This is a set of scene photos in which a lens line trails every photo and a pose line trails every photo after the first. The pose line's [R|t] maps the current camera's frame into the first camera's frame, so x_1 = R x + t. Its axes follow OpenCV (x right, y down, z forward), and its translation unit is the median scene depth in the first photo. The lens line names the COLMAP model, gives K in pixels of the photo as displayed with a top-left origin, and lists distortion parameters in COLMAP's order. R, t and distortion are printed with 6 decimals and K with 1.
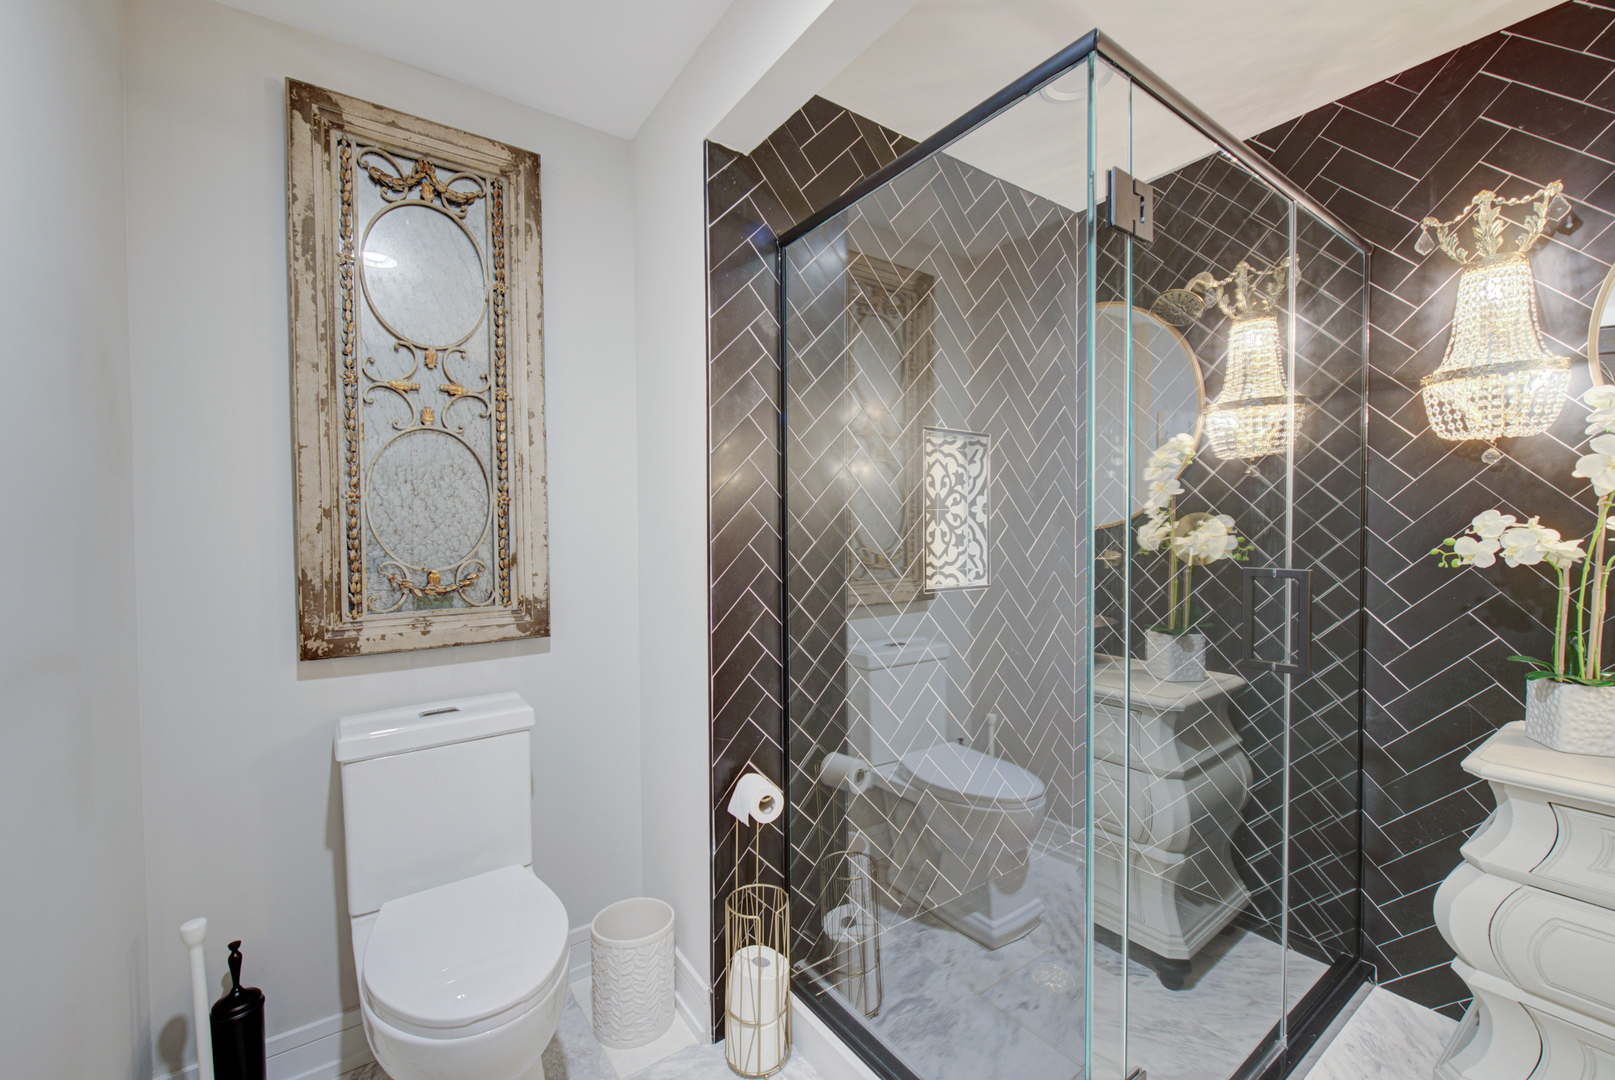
lens RADIAL K [[671.0, 0, 807.3], [0, 671.0, 542.3], [0, 0, 1]] dist [-0.000190, -0.000673]
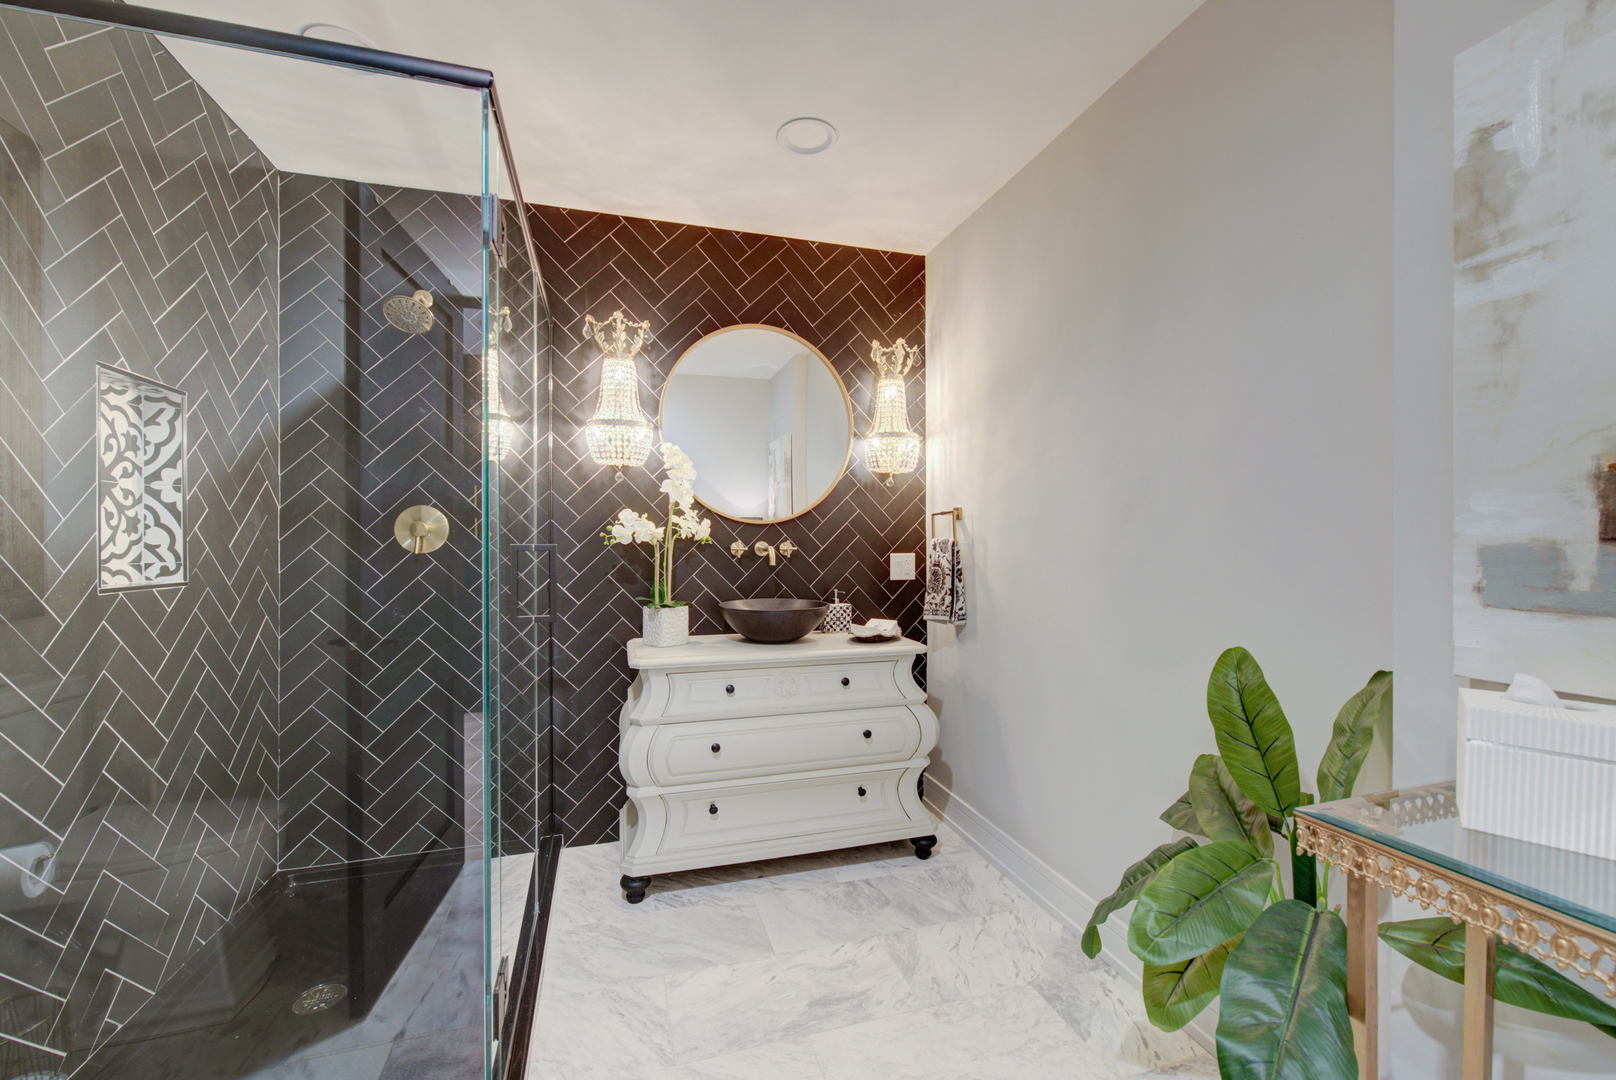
lens RADIAL K [[655.7, 0, 803.7], [0, 655.7, 542.4], [0, 0, 1]] dist [0.006742, -0.002959]
pose [[0.312126, 0.006342, 0.950019, -0.241543], [0.021571, 0.999673, -0.013761, 0.043520], [-0.949796, 0.024788, 0.311887, 0.067023]]
